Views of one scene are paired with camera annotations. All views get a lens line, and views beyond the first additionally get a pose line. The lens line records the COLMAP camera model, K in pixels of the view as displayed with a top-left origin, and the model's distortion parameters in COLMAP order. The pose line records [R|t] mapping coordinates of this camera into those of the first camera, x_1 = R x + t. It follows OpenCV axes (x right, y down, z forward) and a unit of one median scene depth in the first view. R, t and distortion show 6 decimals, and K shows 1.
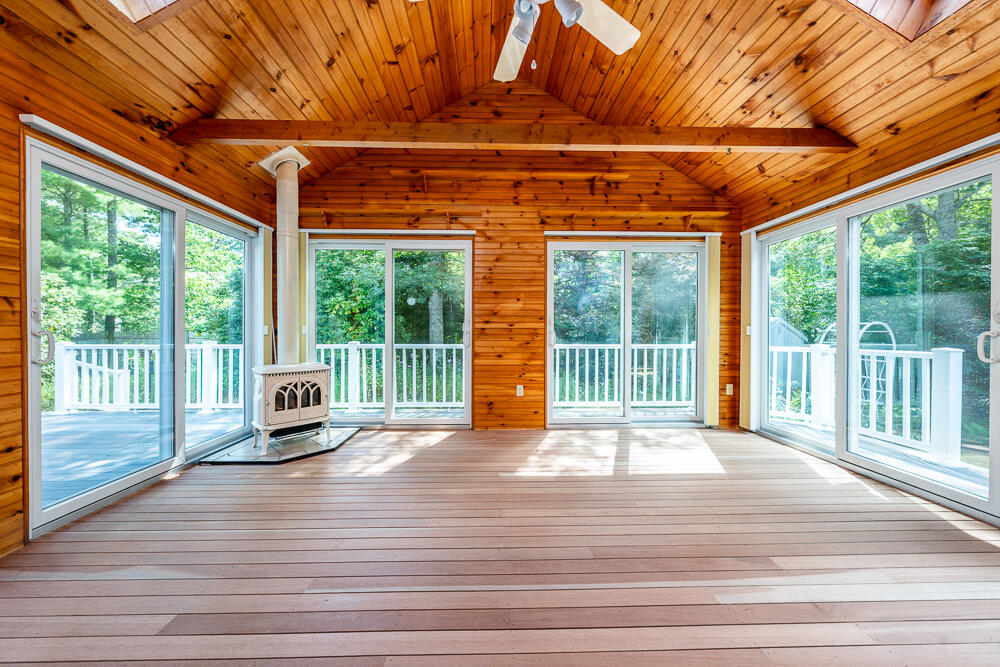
lens RADIAL K [[354.2, 0, 500.0], [0, 354.2, 333.5], [0, 0, 1]] dist [-0.000298, -0.000057]
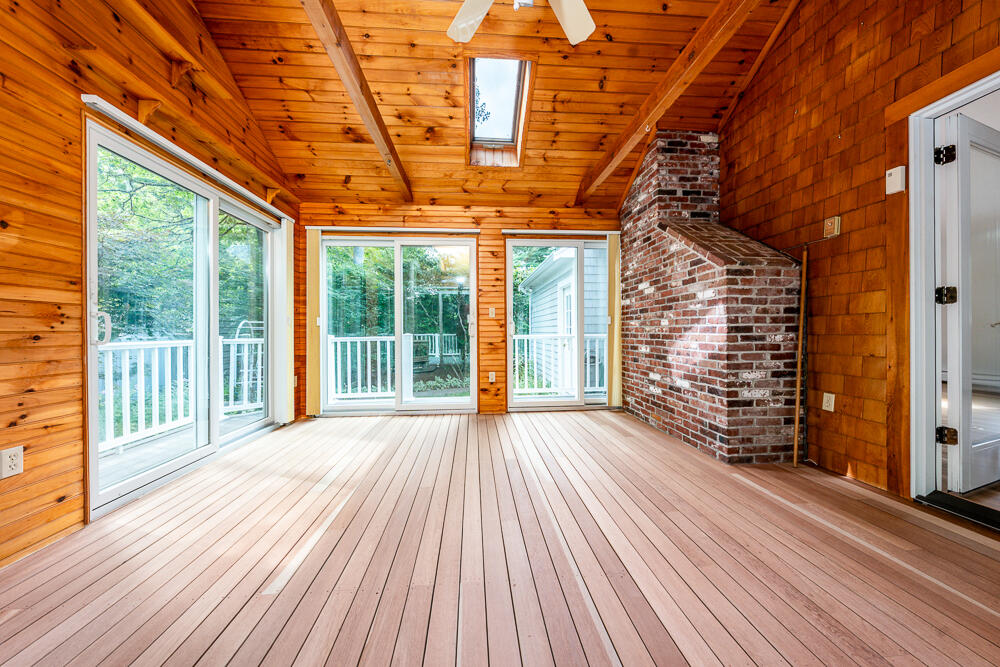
lens RADIAL K [[354.2, 0, 500.0], [0, 354.2, 333.5], [0, 0, 1]] dist [-0.000298, -0.000057]
pose [[-0.048840, -0.006103, 0.998788, -0.356897], [-0.009282, 0.999941, 0.005656, 0.013881], [-0.998763, -0.008995, -0.048894, 0.485182]]
